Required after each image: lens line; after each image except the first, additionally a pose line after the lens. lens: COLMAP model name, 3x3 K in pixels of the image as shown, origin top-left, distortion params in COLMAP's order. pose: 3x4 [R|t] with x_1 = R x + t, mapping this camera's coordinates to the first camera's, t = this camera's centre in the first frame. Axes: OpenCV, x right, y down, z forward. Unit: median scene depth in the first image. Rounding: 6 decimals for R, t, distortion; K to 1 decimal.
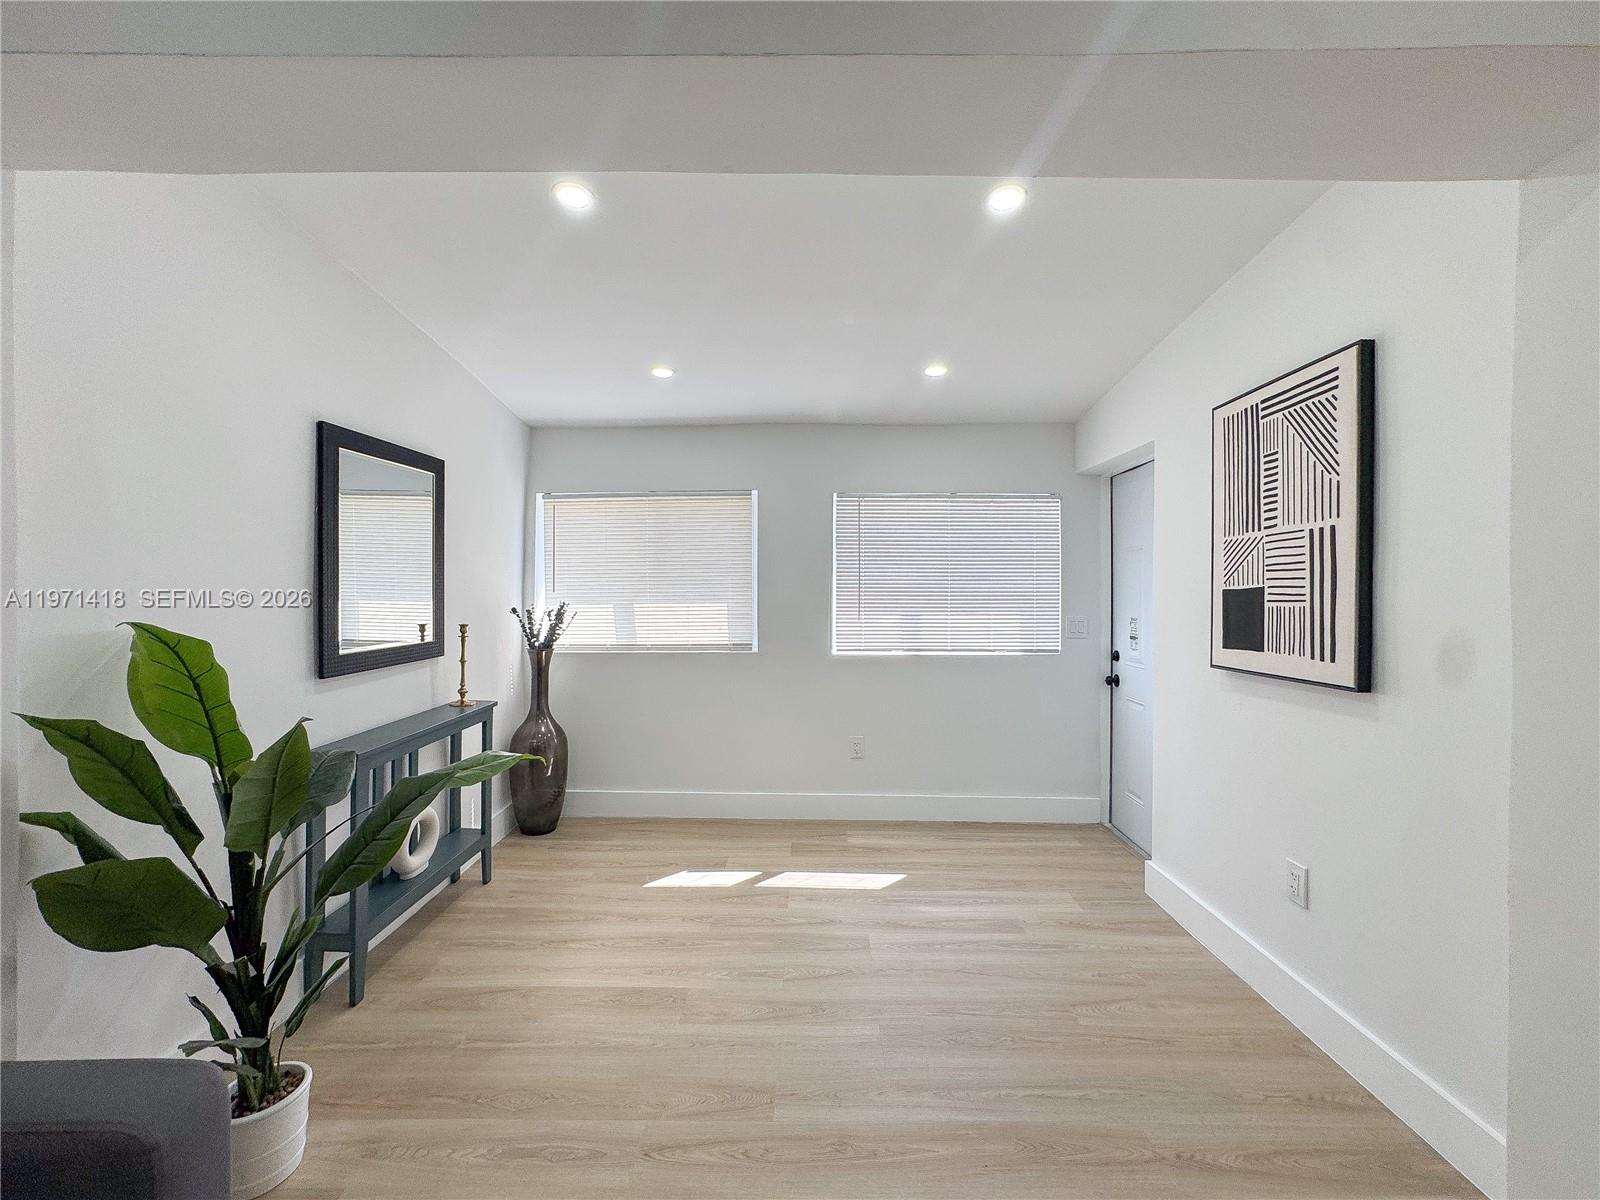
lens RADIAL K [[669.9, 0, 799.5], [0, 669.9, 591.8], [0, 0, 1]] dist [-0.021440, 0.007966]
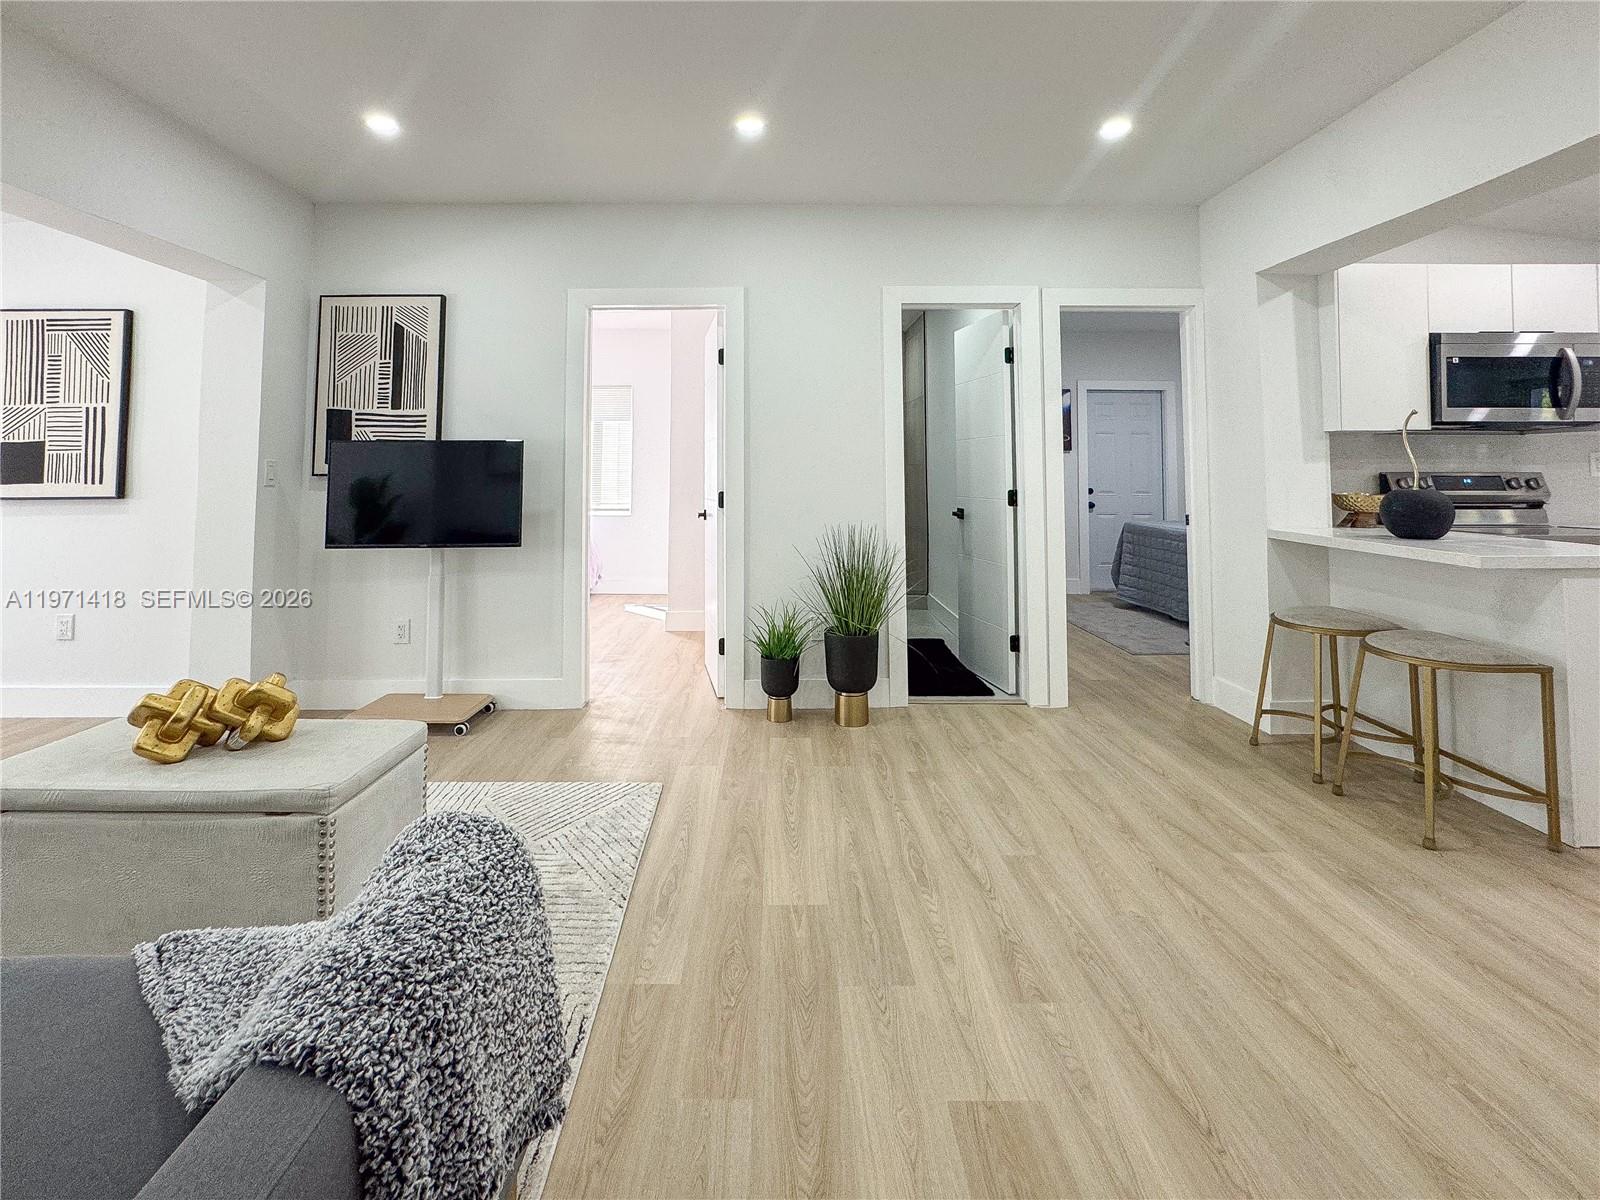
lens RADIAL K [[669.9, 0, 769.7], [0, 669.9, 443.4], [0, 0, 1]] dist [-0.021440, 0.007966]
pose [[-0.010973, 0.038199, 0.999210, -0.831443], [0.002724, 0.999268, -0.038171, 0.060125], [-0.999936, 0.002303, -0.011069, -0.646616]]
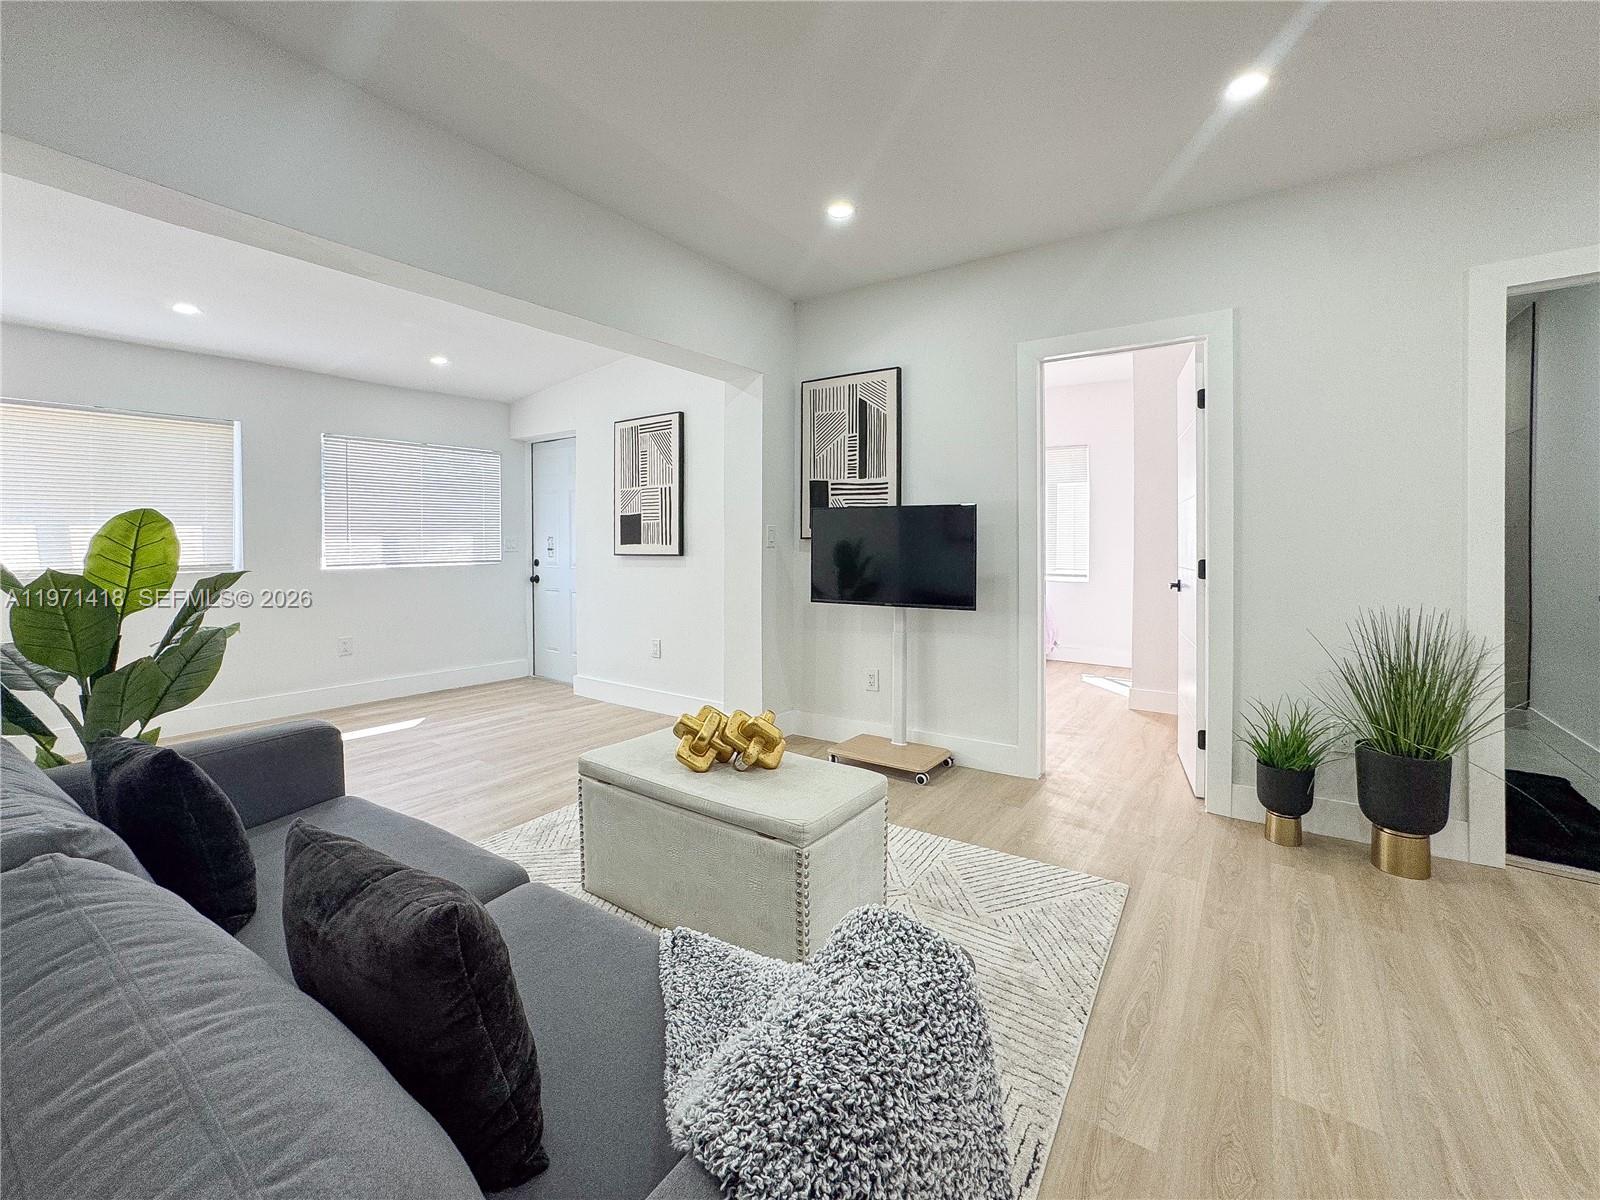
lens RADIAL K [[669.9, 0, 816.7], [0, 669.9, 541.4], [0, 0, 1]] dist [-0.021440, 0.007966]
pose [[0.547577, -0.011081, 0.836682, -0.768970], [0.004396, 0.999937, 0.010366, 0.060615], [-0.836743, -0.001998, 0.547591, -0.629071]]
